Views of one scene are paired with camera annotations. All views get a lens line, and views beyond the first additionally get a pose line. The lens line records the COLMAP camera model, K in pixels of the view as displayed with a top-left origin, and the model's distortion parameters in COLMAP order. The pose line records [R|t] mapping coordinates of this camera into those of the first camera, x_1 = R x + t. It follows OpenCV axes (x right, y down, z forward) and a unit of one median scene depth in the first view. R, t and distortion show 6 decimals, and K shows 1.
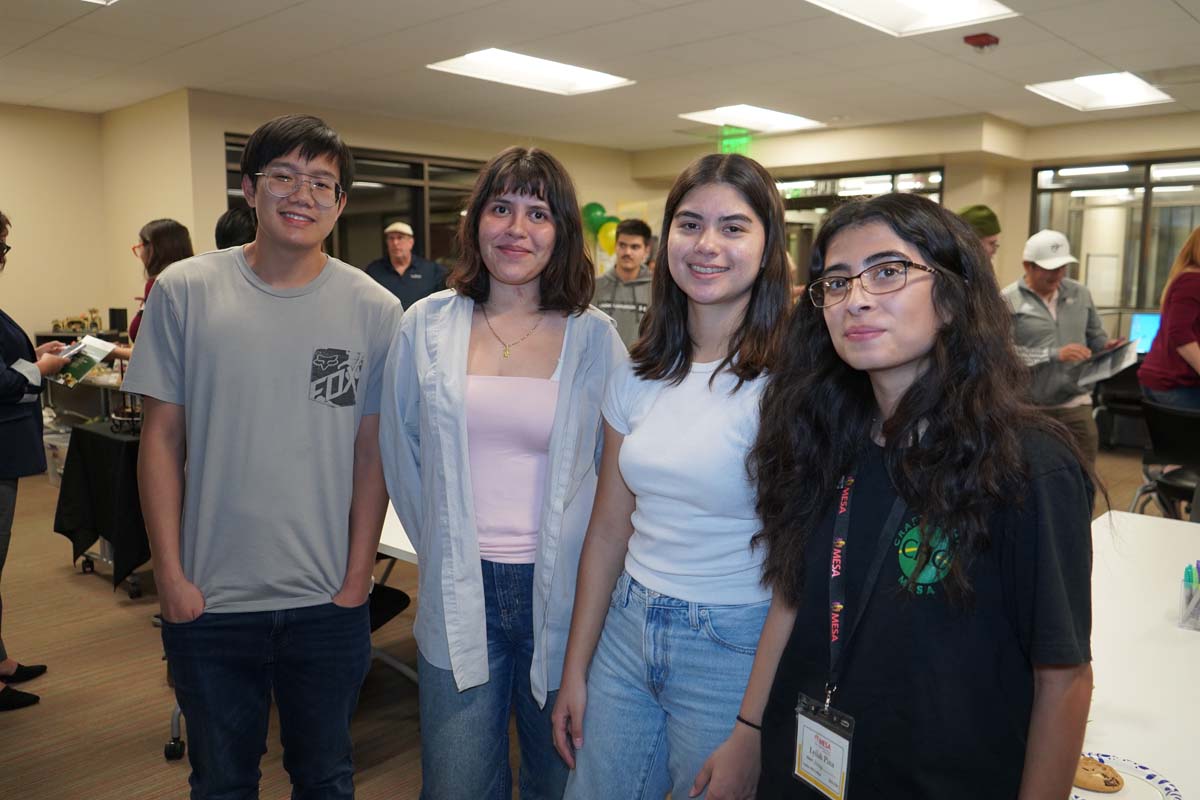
lens RADIAL K [[977.8, 0, 599.6], [0, 977.8, 403.0], [0, 0, 1]] dist [-0.018738, -0.010289]
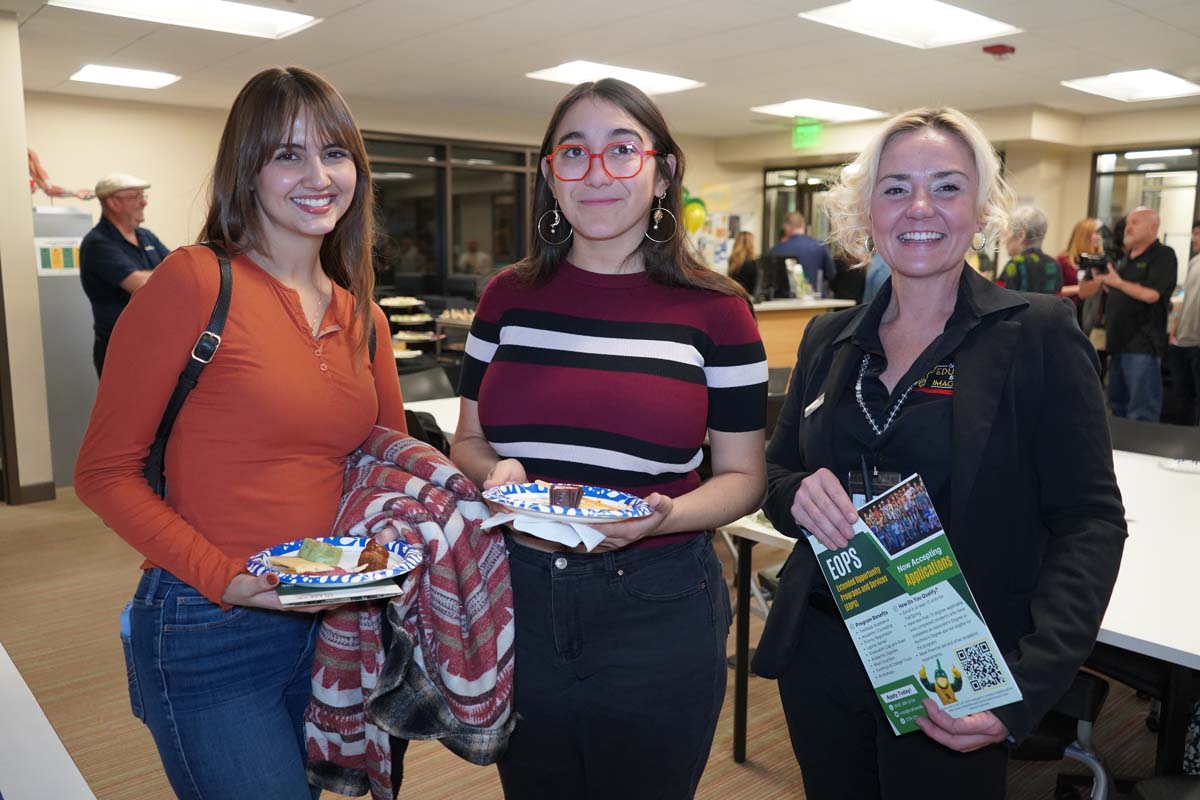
lens RADIAL K [[977.8, 0, 599.4], [0, 977.8, 398.6], [0, 0, 1]] dist [-0.018738, -0.010289]
pose [[0.993612, 0.022519, -0.110582, 0.034309], [-0.020196, 0.999552, 0.022080, 0.014995], [0.111029, -0.019706, 0.993622, -0.123037]]
